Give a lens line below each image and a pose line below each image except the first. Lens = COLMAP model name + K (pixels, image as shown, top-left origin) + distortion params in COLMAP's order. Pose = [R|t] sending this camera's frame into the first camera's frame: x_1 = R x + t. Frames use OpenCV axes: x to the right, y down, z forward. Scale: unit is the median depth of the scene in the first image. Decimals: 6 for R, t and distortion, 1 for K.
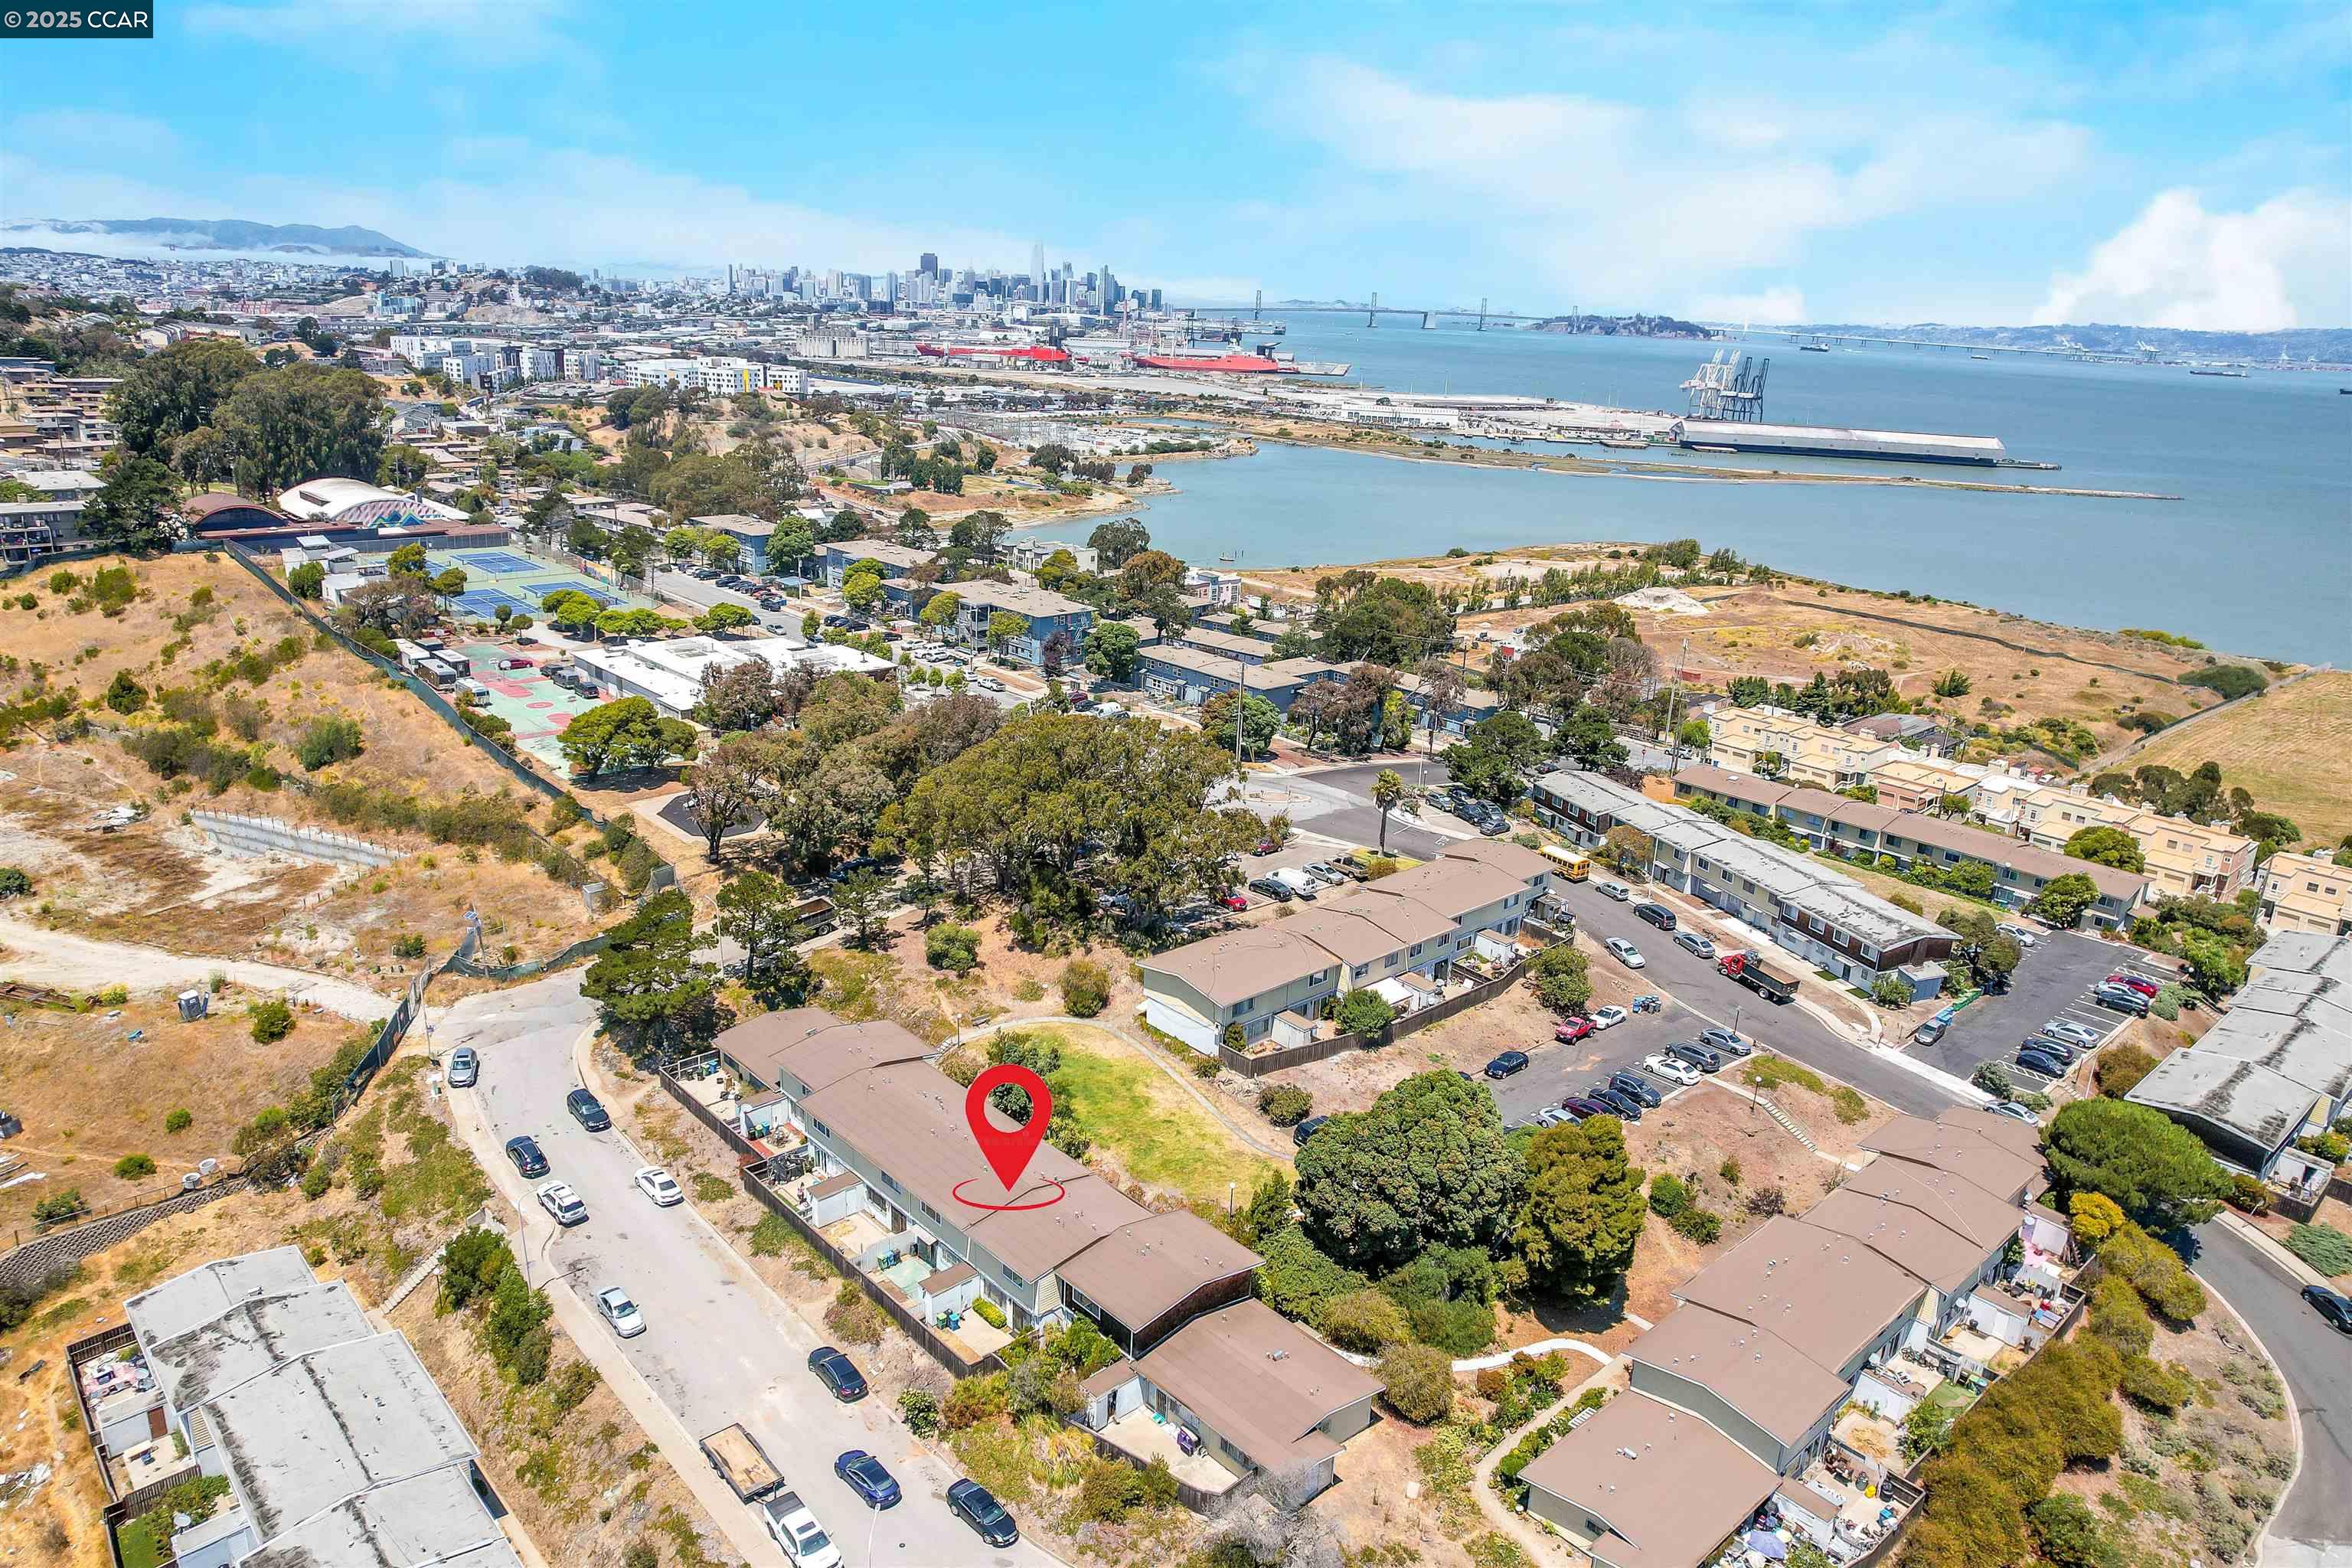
lens RADIAL K [[1545.8, 0, 1176.0], [0, 1545.8, 784.0], [0, 0, 1]] dist [-0.057423, 0.044015]
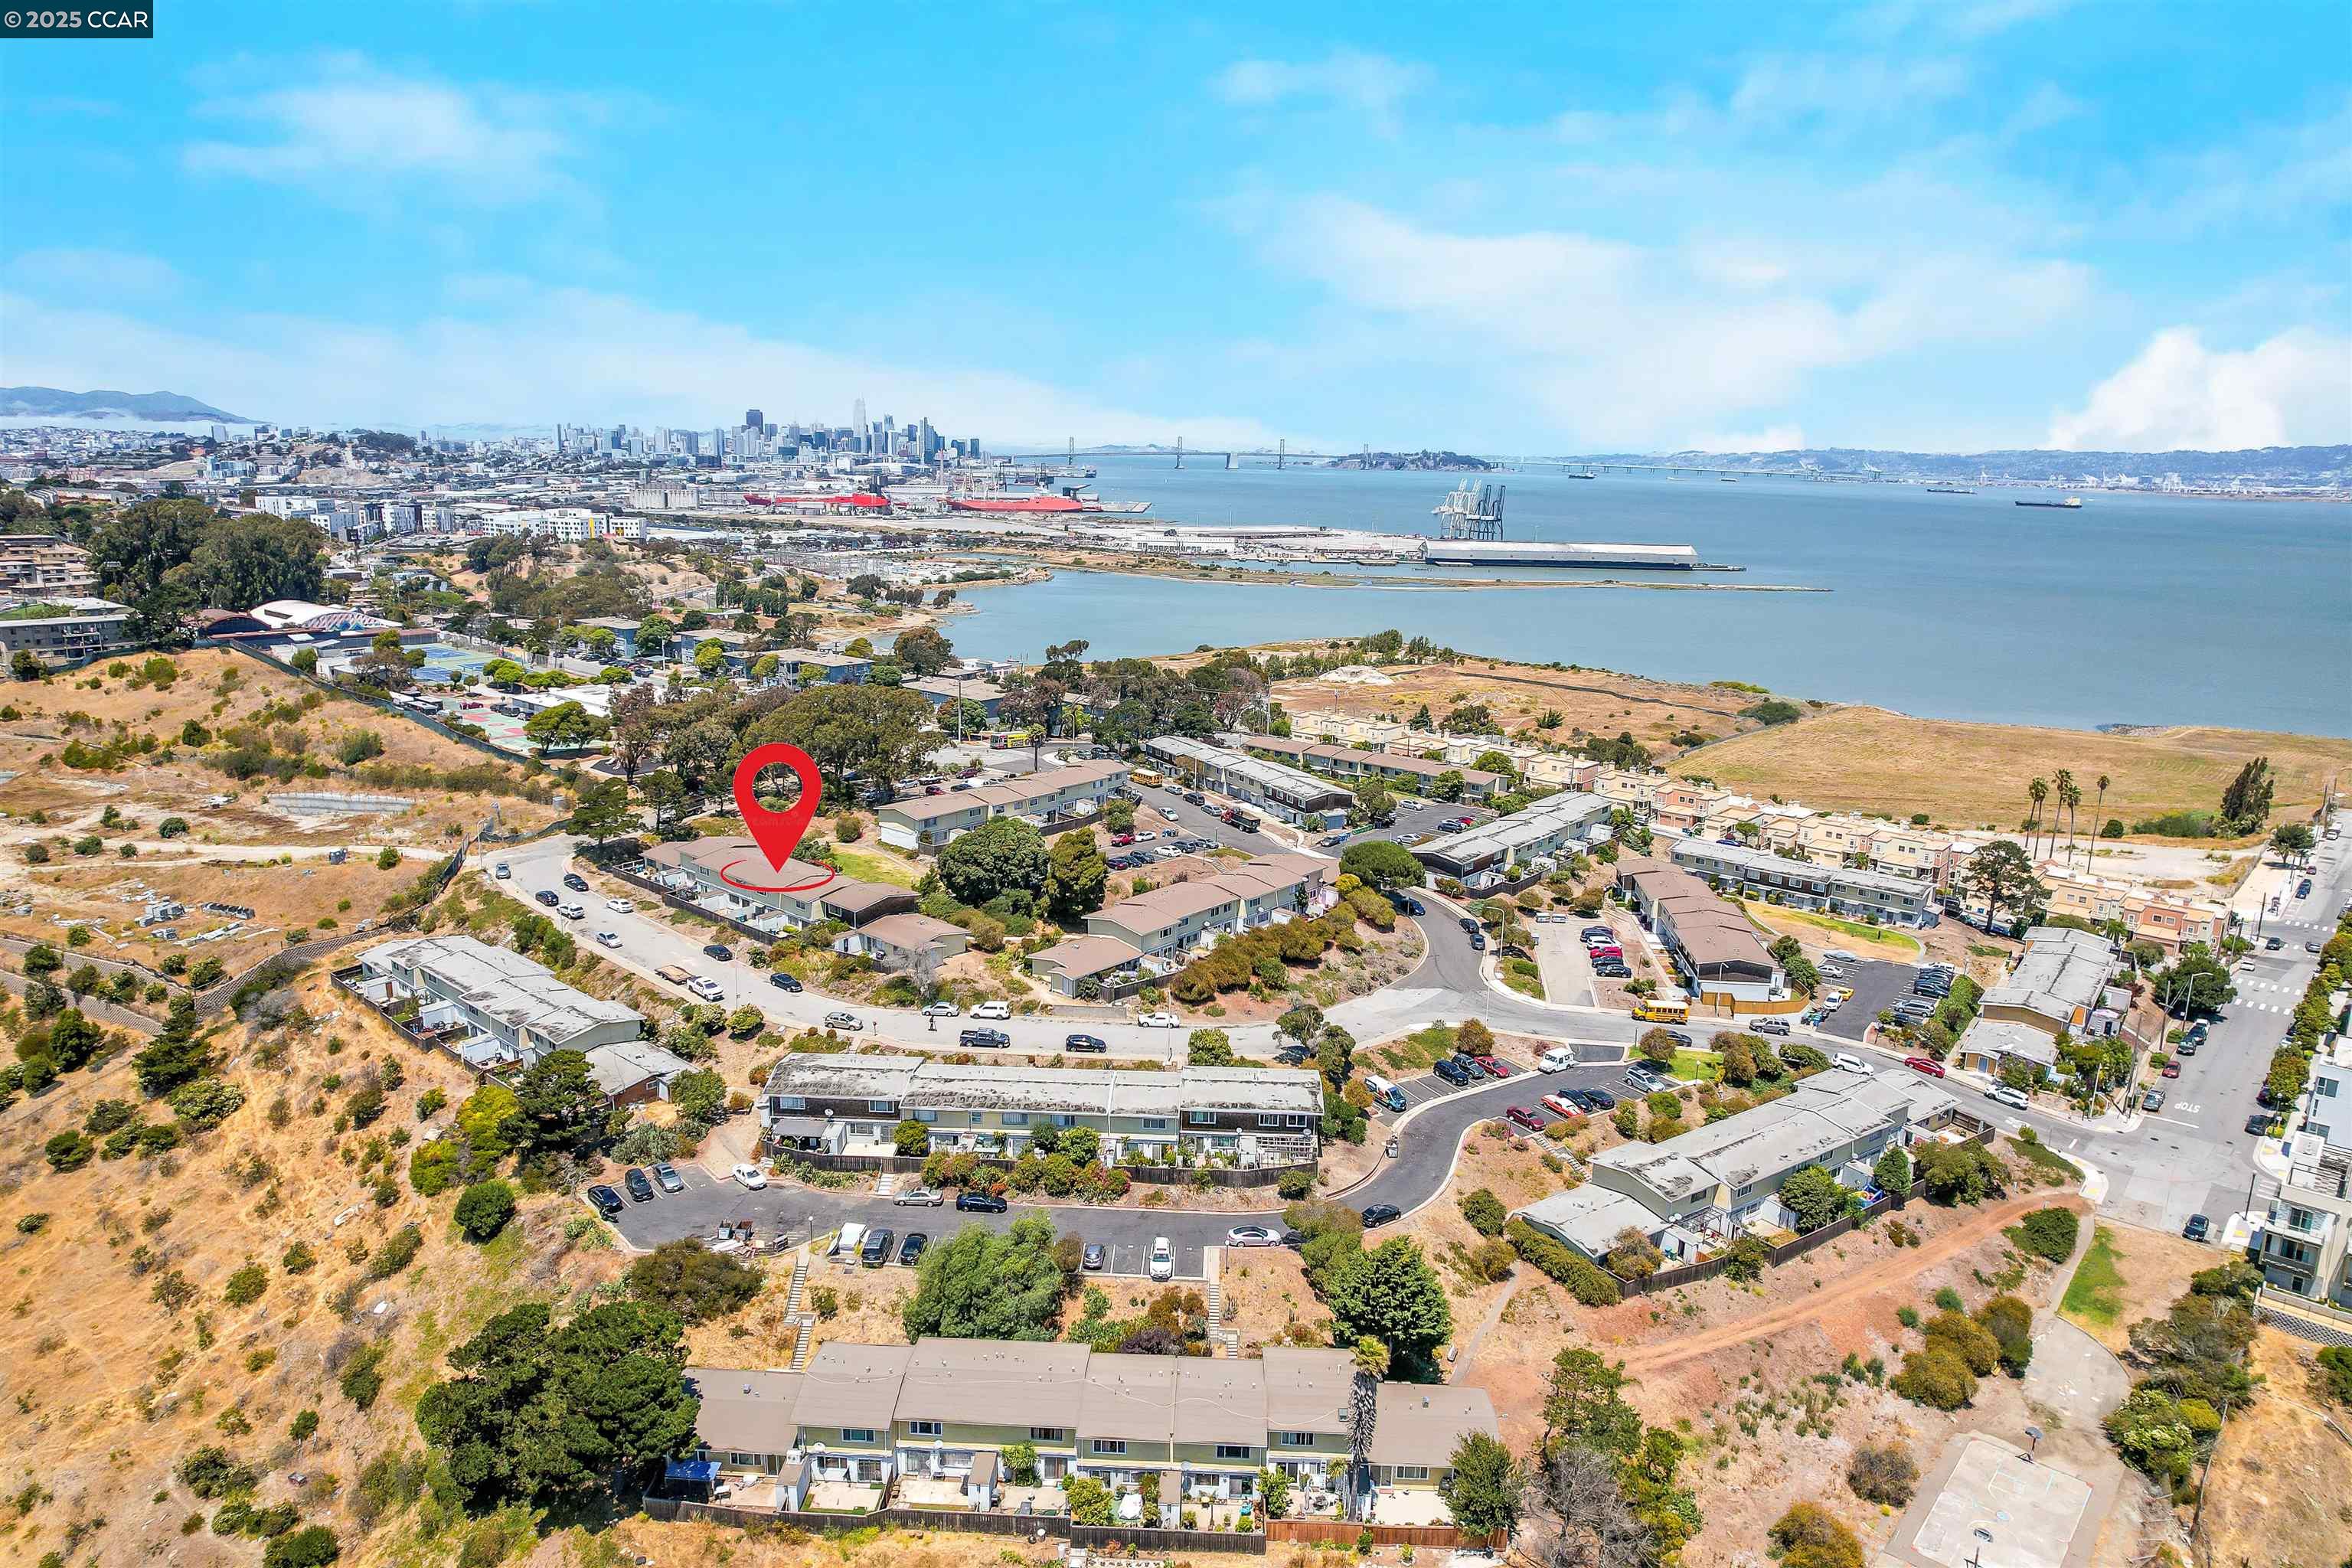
lens RADIAL K [[1545.8, 0, 1176.0], [0, 1545.8, 784.0], [0, 0, 1]] dist [-0.057423, 0.044015]
pose [[0.993851, -0.043888, 0.101656, 0.024308], [0.052720, 0.994909, -0.085893, 0.044100], [-0.097369, 0.090724, 0.991105, -0.142769]]
